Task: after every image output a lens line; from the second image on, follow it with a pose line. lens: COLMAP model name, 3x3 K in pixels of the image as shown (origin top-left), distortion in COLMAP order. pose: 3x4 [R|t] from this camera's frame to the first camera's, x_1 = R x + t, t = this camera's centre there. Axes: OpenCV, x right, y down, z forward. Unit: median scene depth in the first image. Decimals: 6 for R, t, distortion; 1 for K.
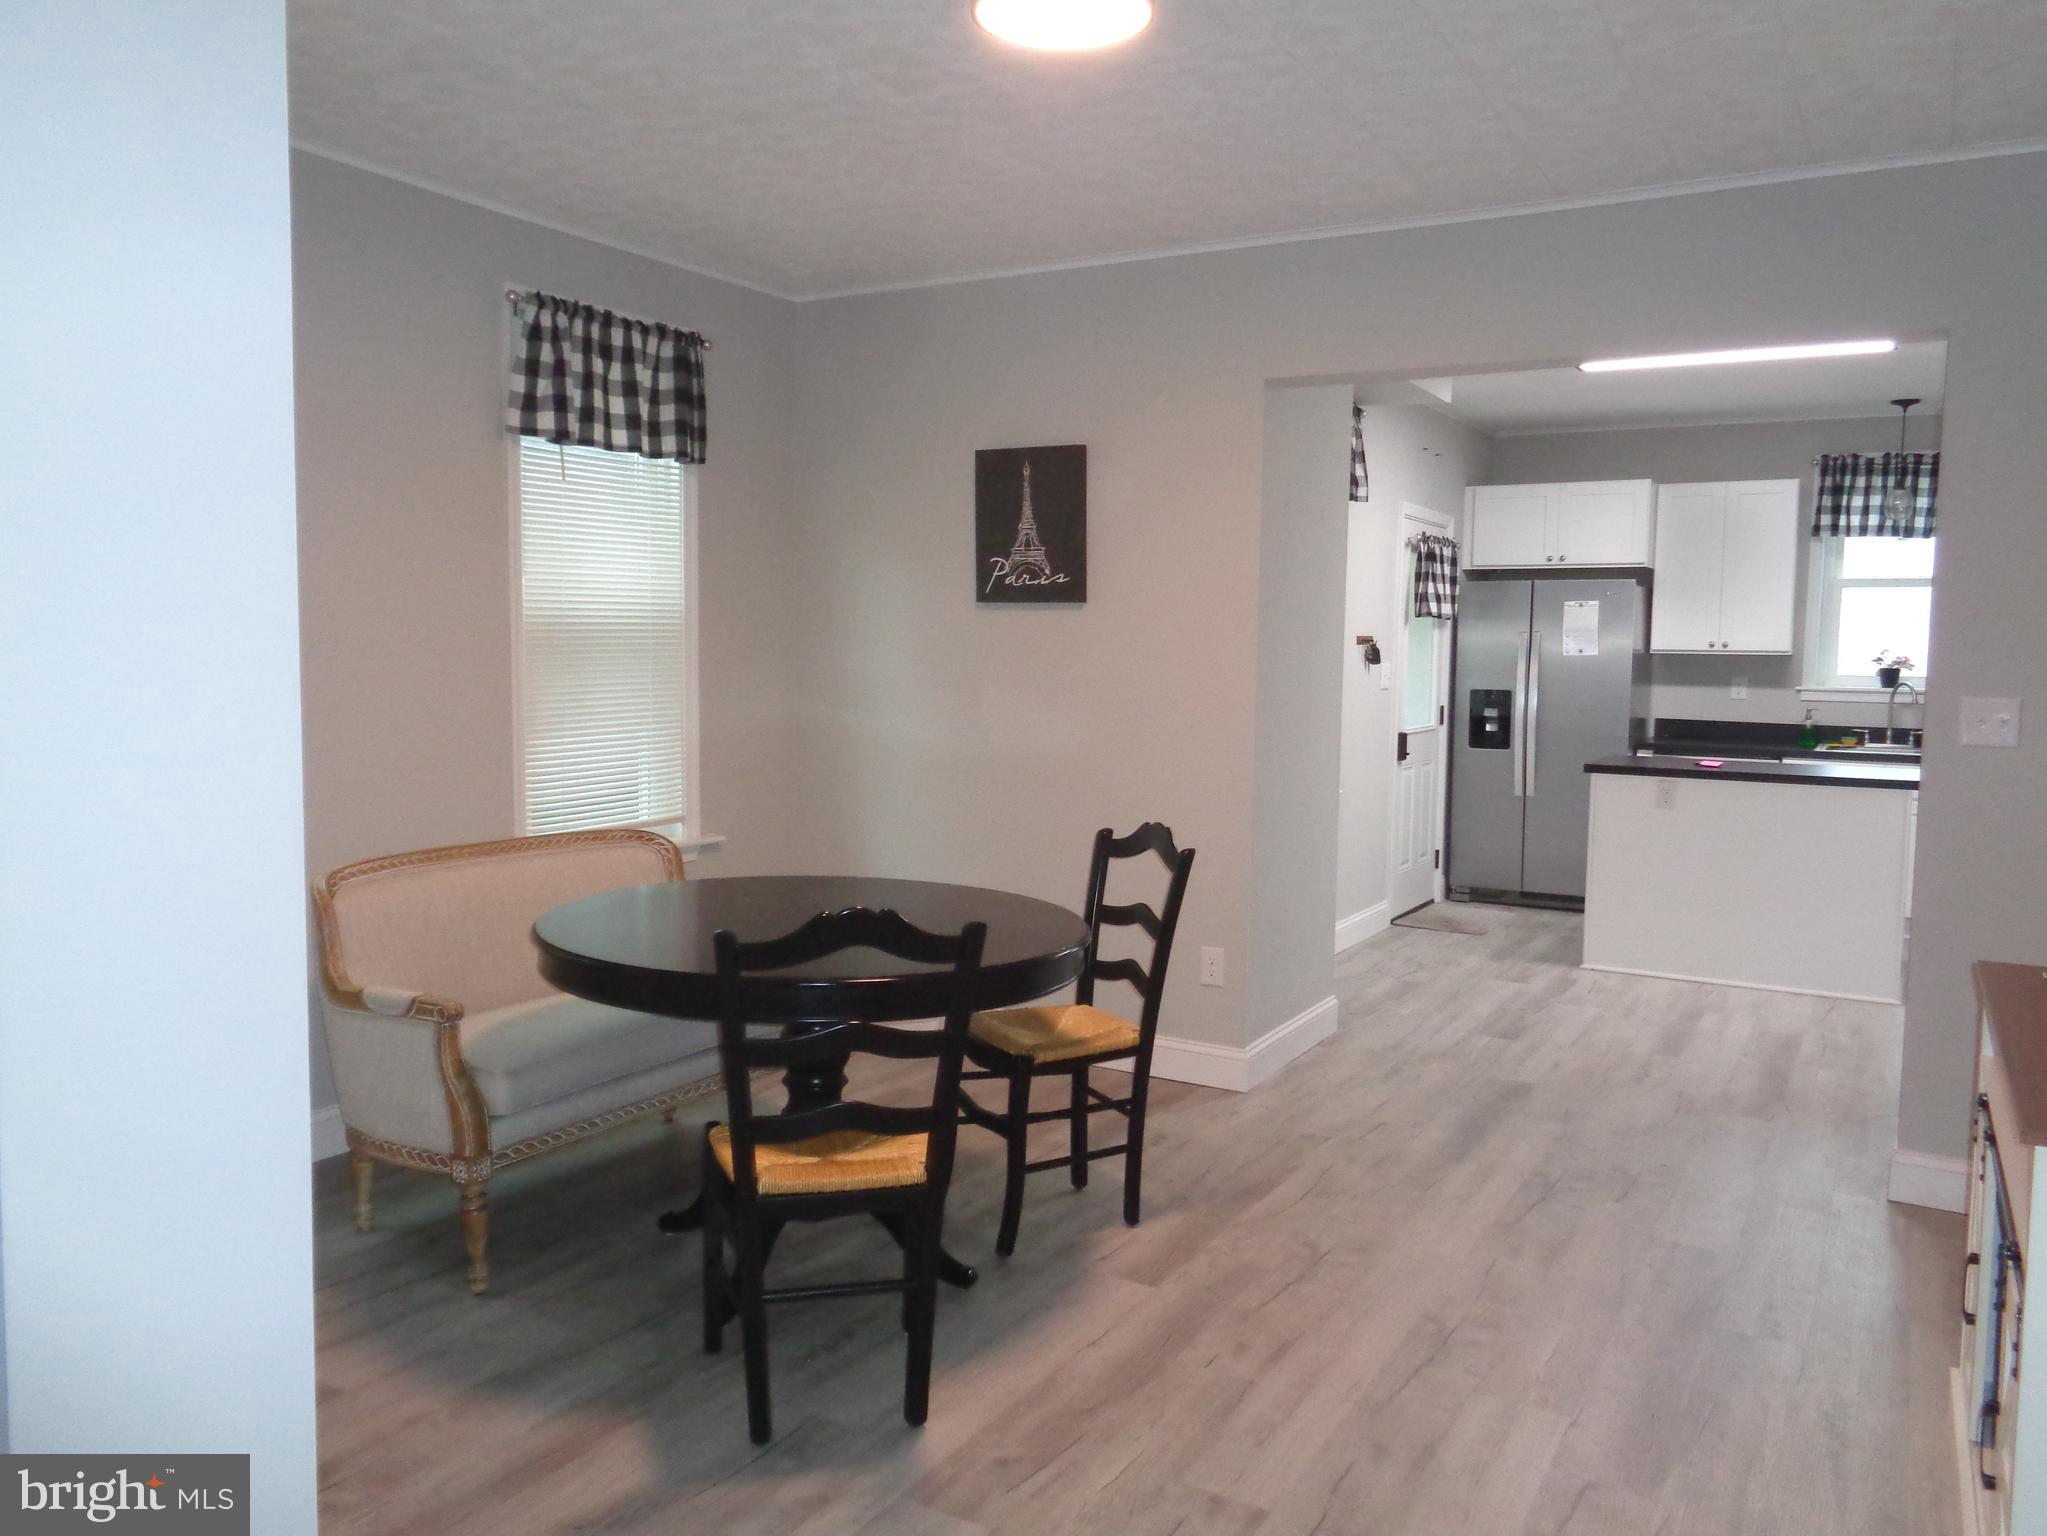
lens RADIAL K [[1532.3, 0, 1022.2], [0, 1532.3, 765.6], [0, 0, 1]] dist [0.007042, 0.000045]
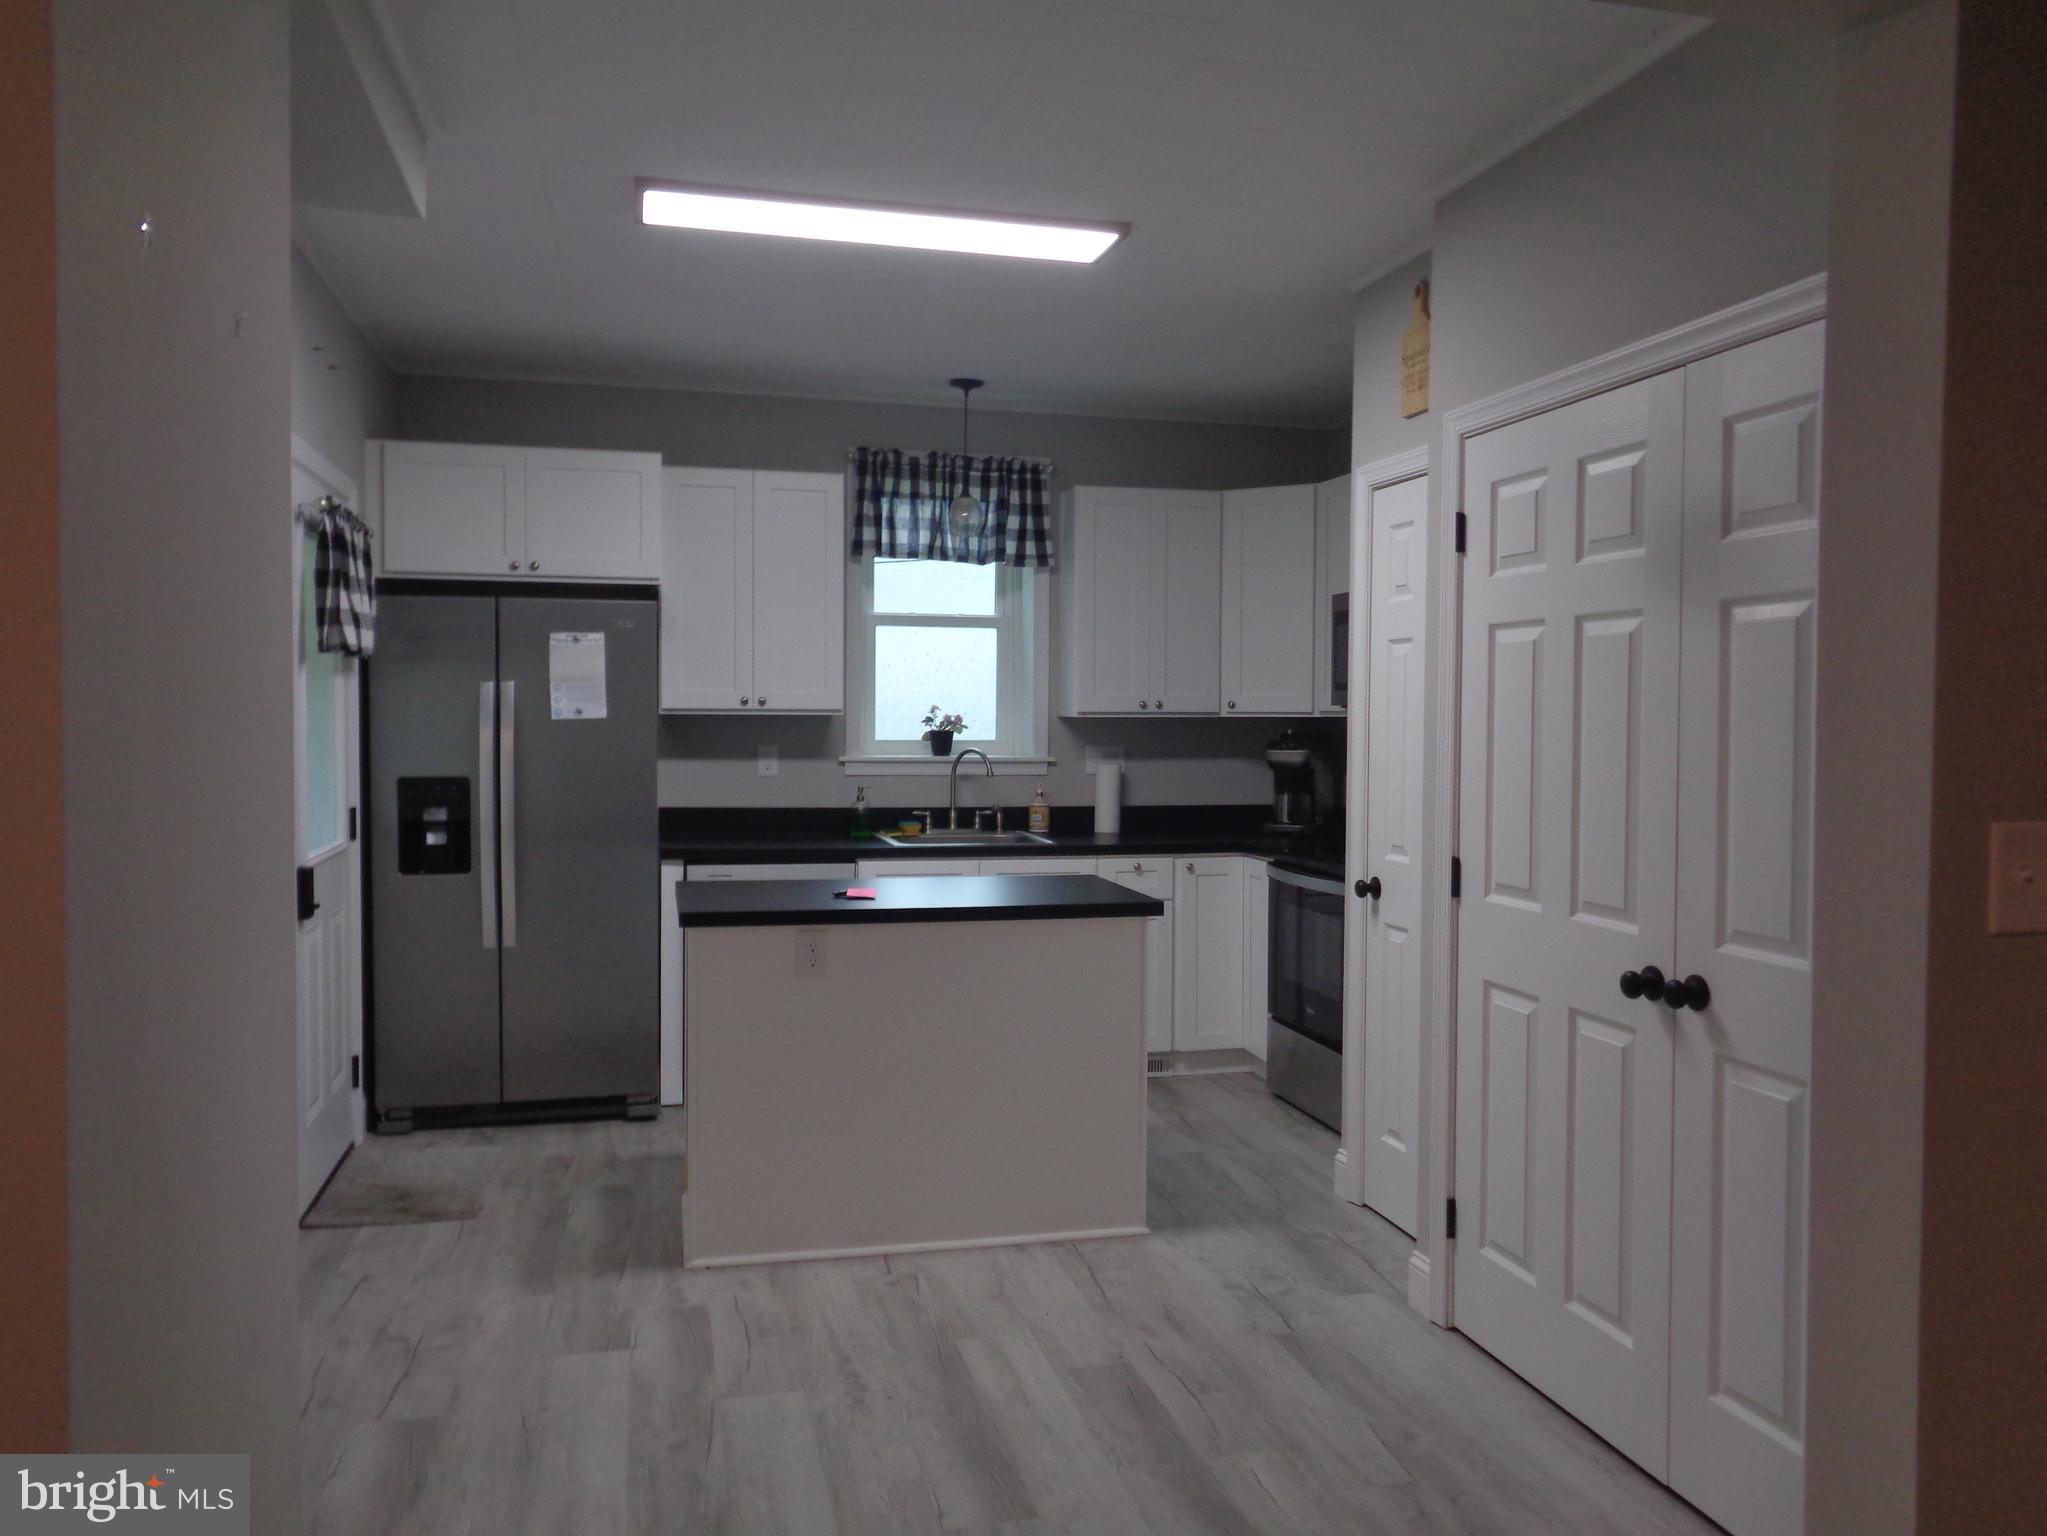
lens RADIAL K [[1532.3, 0, 1016.2], [0, 1532.3, 764.7], [0, 0, 1]] dist [0.007042, 0.000045]
pose [[0.718972, -0.033480, 0.694232, 0.053245], [0.059556, 0.998133, -0.013543, -0.033375], [-0.692482, 0.051083, 0.719624, 0.418385]]
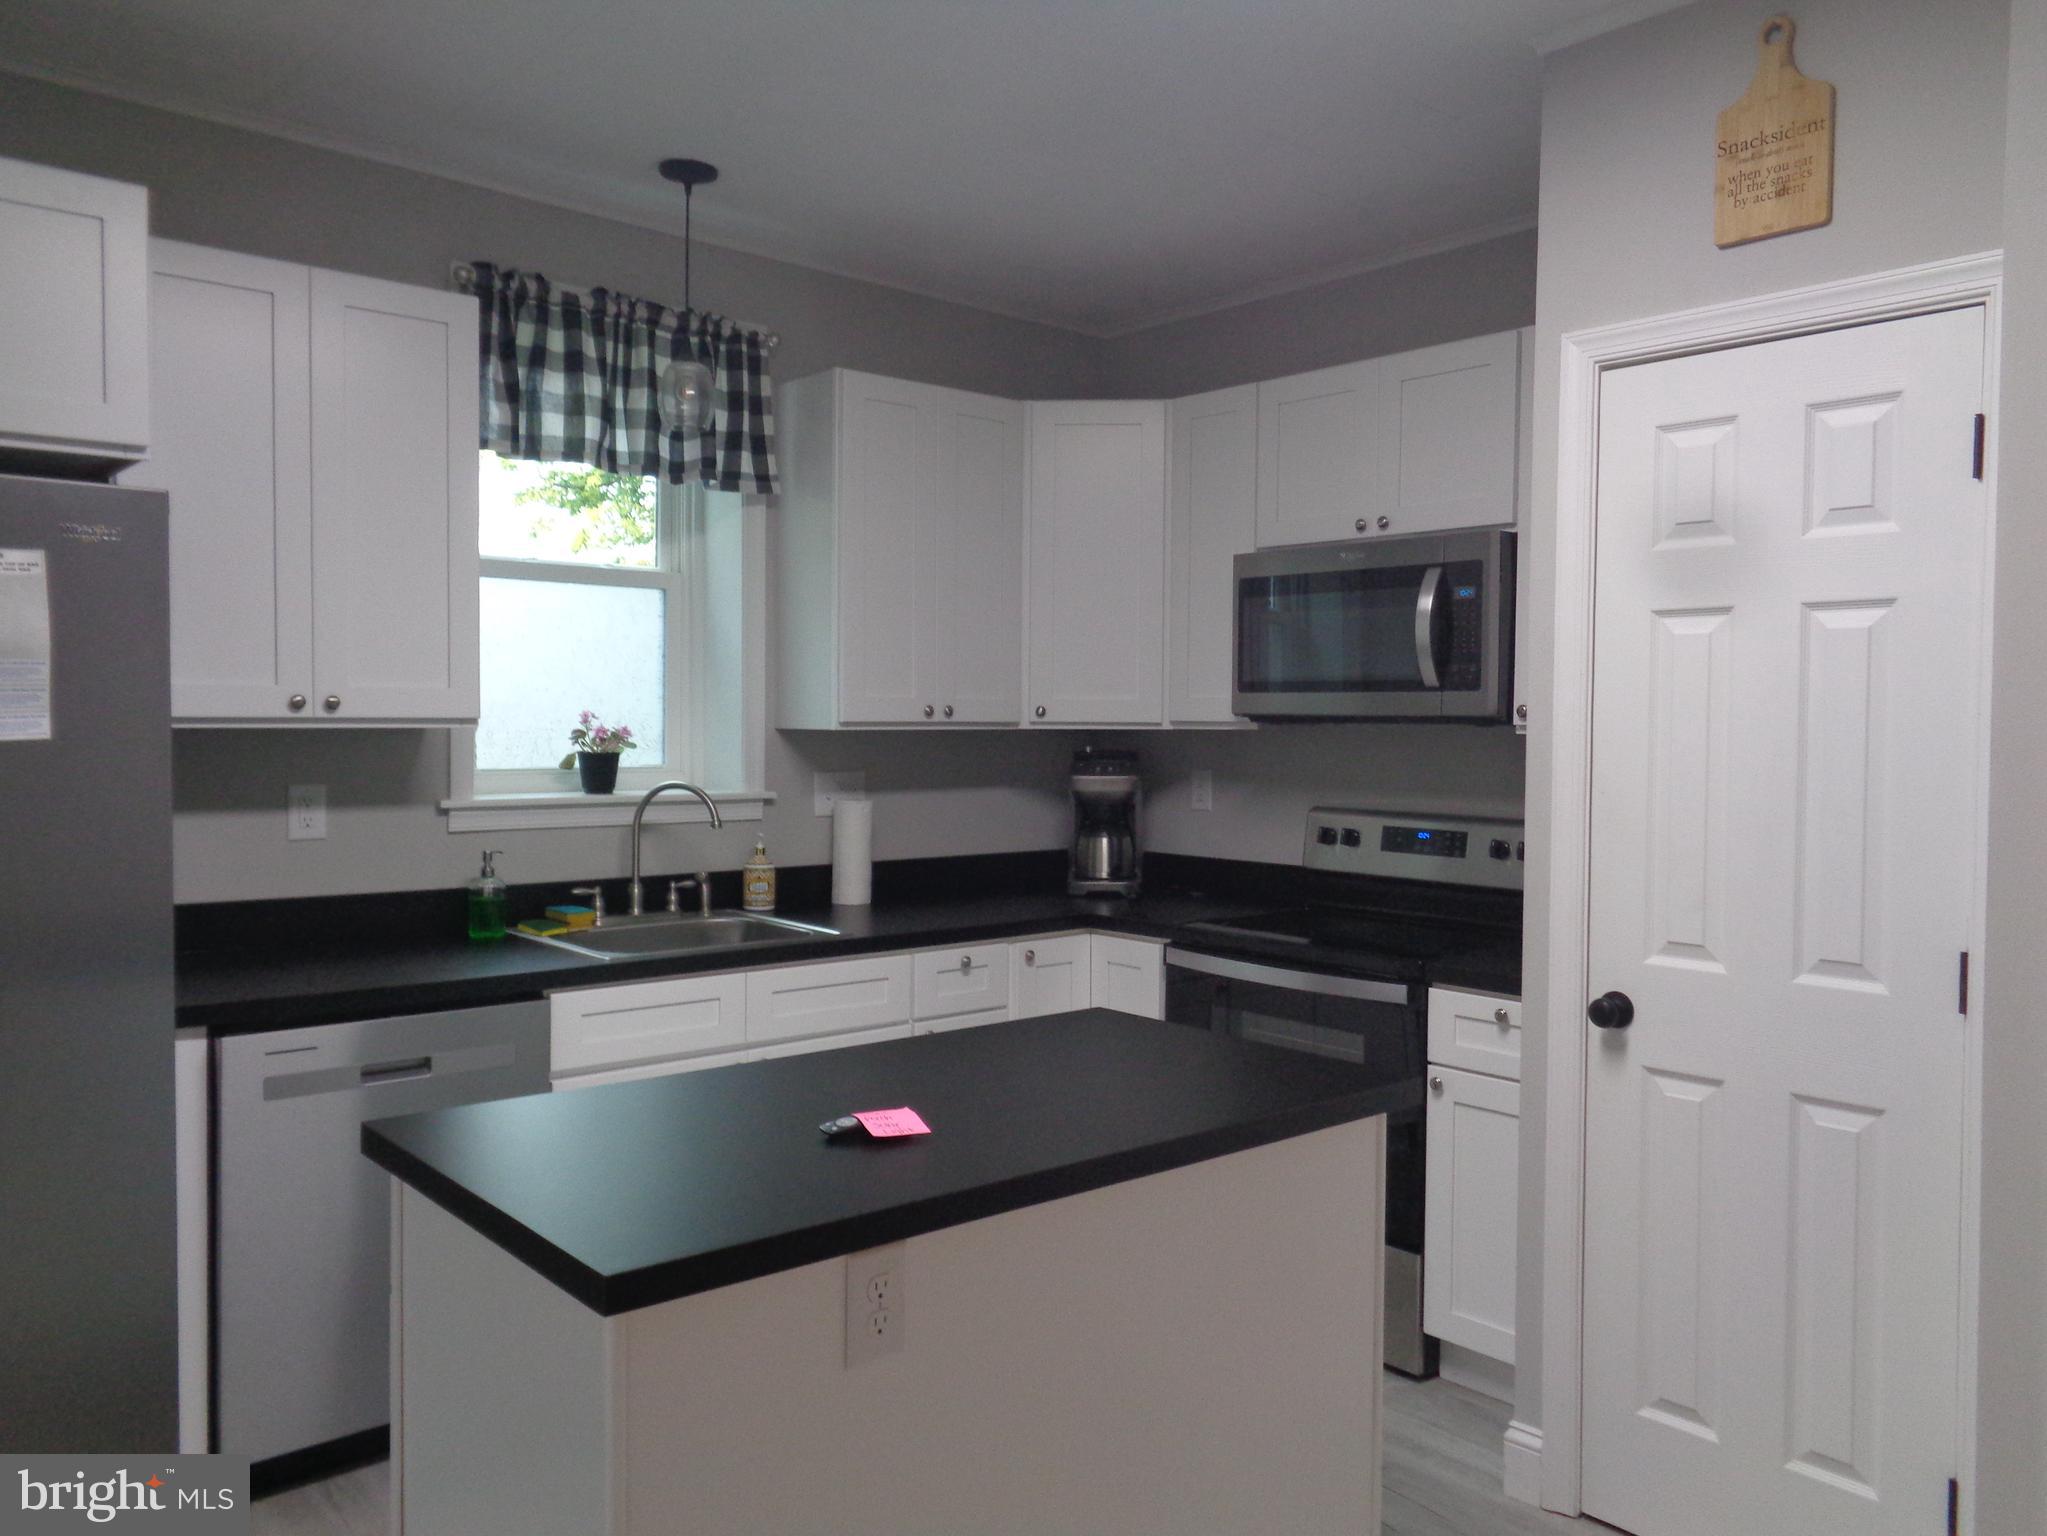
lens RADIAL K [[1532.3, 0, 1018.4], [0, 1532.3, 767.6], [0, 0, 1]] dist [0.007042, 0.000045]
pose [[0.319981, -0.041956, 0.946495, 0.157803], [0.073020, 0.997140, 0.019515, -0.058501], [-0.944606, 0.062868, 0.322129, 0.728304]]
